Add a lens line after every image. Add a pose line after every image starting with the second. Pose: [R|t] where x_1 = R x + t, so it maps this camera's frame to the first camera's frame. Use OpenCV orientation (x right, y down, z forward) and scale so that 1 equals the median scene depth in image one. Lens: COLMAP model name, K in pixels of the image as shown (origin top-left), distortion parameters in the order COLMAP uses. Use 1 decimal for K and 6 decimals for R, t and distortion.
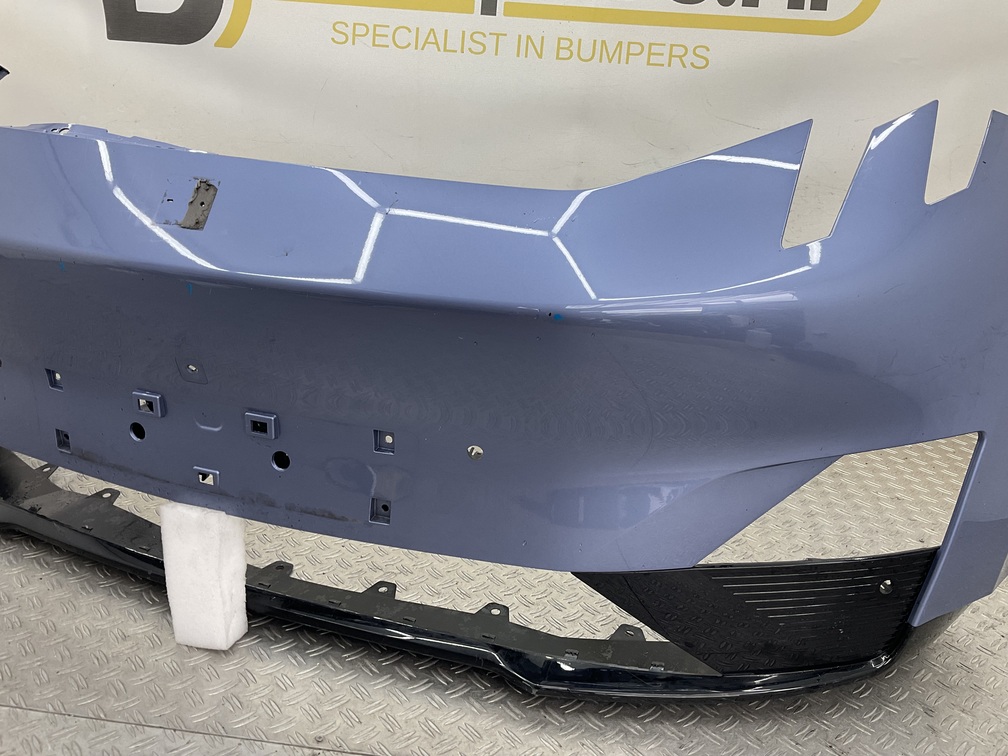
lens RADIAL K [[835.1, 0, 503.8], [0, 835.1, 377.8], [0, 0, 1]] dist [0.076665, -0.149262]
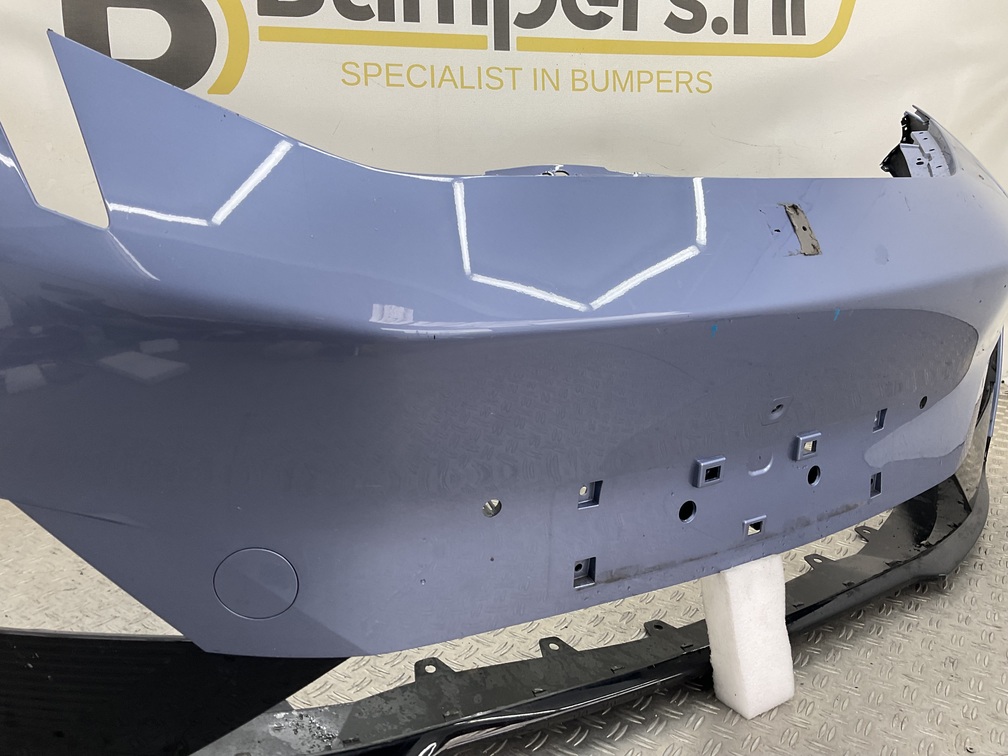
lens RADIAL K [[835.1, 0, 506.7], [0, 835.1, 376.2], [0, 0, 1]] dist [0.076665, -0.149262]
pose [[0.955606, -0.131892, 0.263479, -0.331418], [0.148656, 0.987881, -0.044643, -0.005001], [-0.254397, 0.081829, 0.963632, 0.073035]]
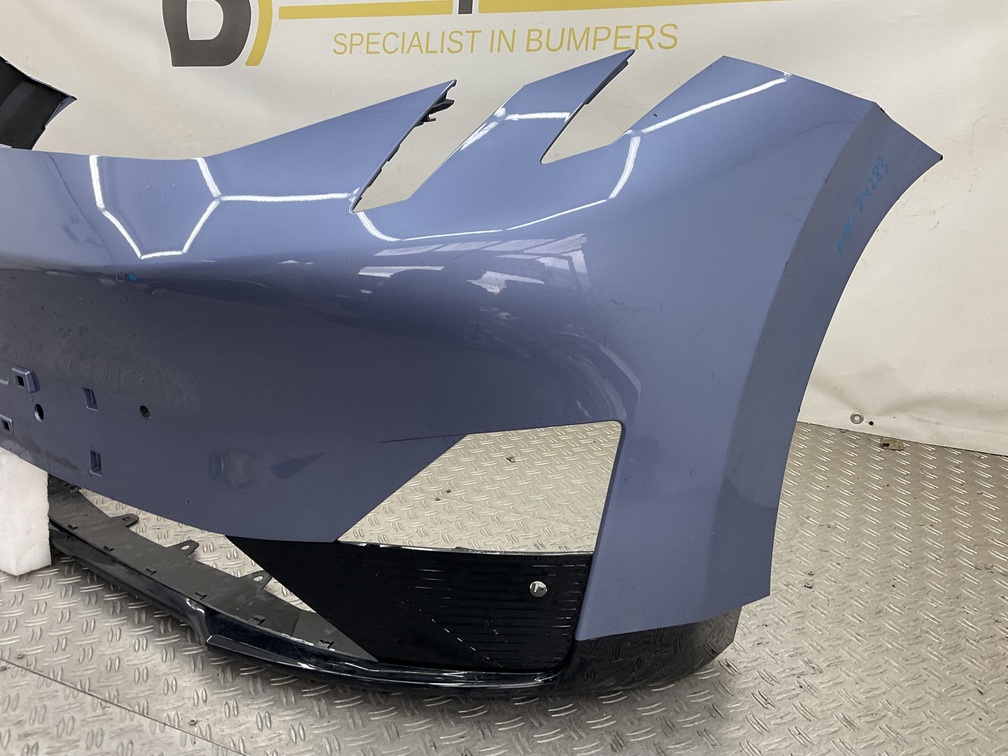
lens RADIAL K [[835.1, 0, 506.1], [0, 835.1, 380.9], [0, 0, 1]] dist [0.076665, -0.149262]
pose [[0.943968, 0.045553, -0.326879, 0.386133], [-0.052464, 0.998546, -0.012352, 0.020870], [0.325841, 0.028809, 0.944985, 0.072136]]
